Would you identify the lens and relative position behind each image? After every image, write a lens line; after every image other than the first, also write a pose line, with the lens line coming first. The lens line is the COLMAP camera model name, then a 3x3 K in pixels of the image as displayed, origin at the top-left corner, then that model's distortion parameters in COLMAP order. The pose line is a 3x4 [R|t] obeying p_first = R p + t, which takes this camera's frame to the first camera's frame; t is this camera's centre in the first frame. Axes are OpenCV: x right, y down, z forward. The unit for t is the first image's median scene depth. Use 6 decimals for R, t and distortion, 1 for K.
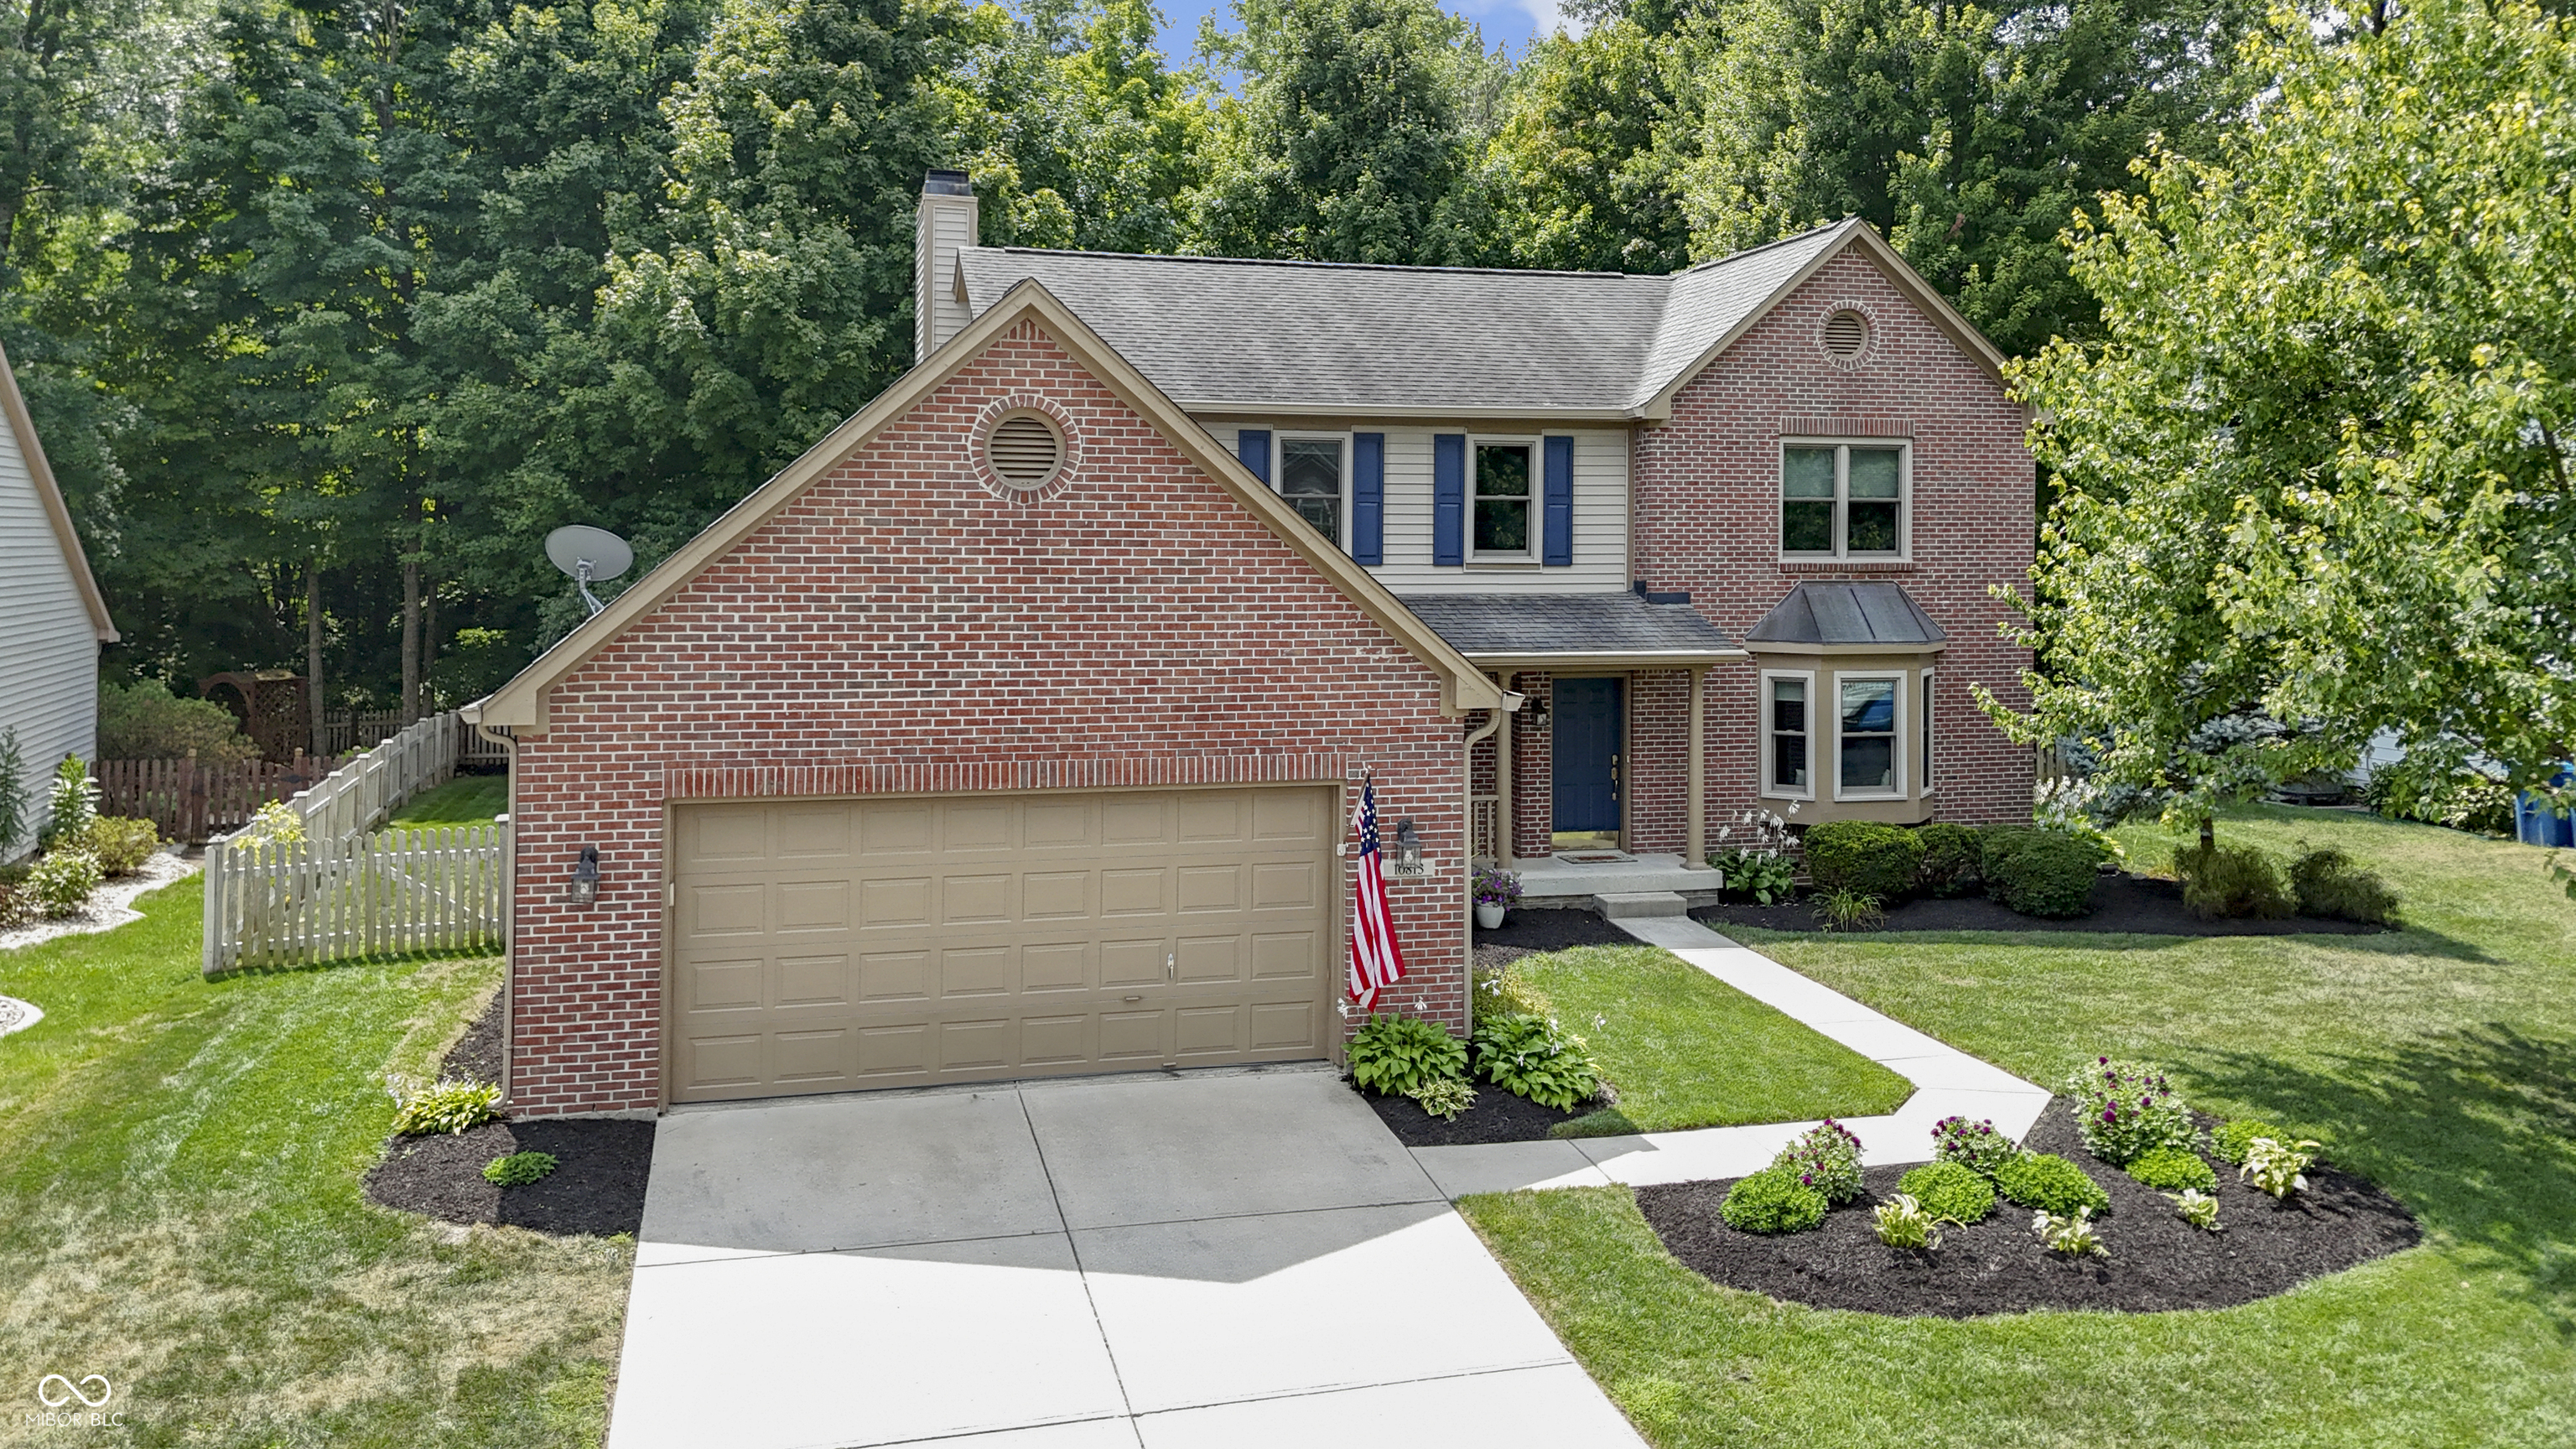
lens RADIAL K [[1721.2, 0, 1255.9], [0, 1721.2, 721.0], [0, 0, 1]] dist [0.057307, -0.056880]
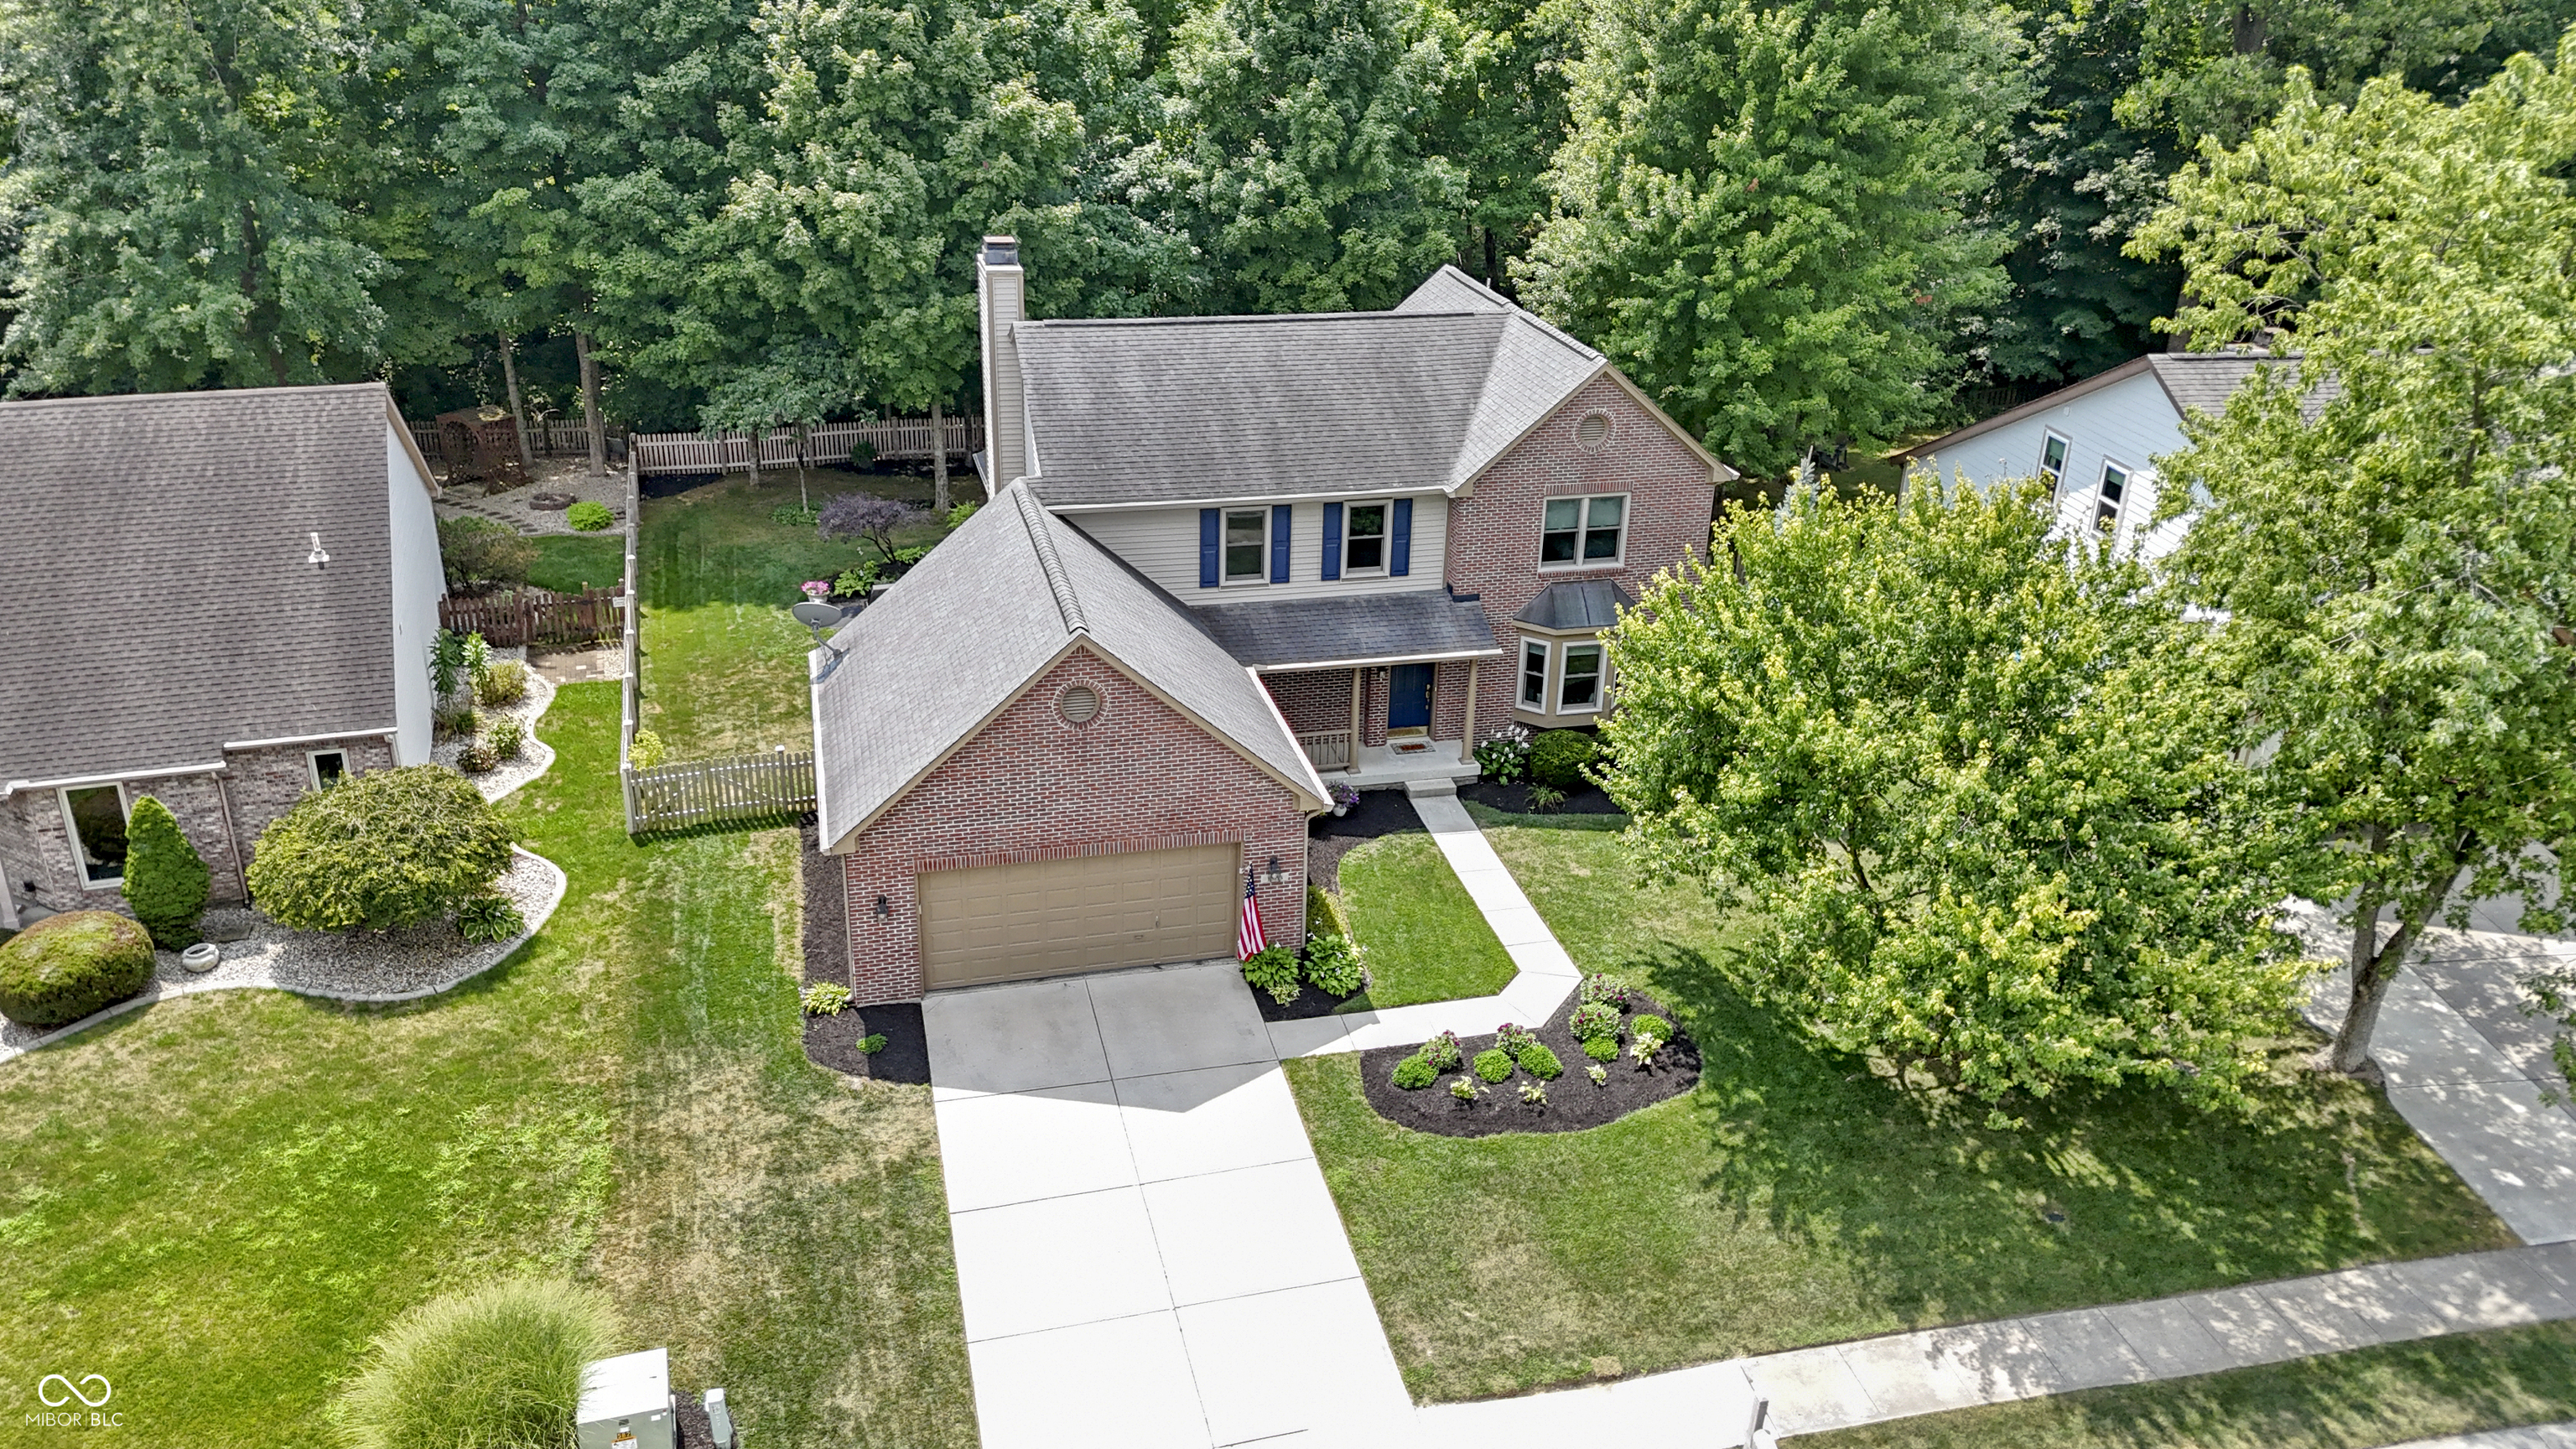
lens RADIAL K [[1721.2, 0, 1255.9], [0, 1721.2, 721.0], [0, 0, 1]] dist [0.057307, -0.056880]
pose [[0.999881, 0.015429, -0.000864, 0.045245], [-0.013729, 0.912569, 0.408692, -0.627812], [0.007094, -0.408631, 0.912672, -0.528471]]
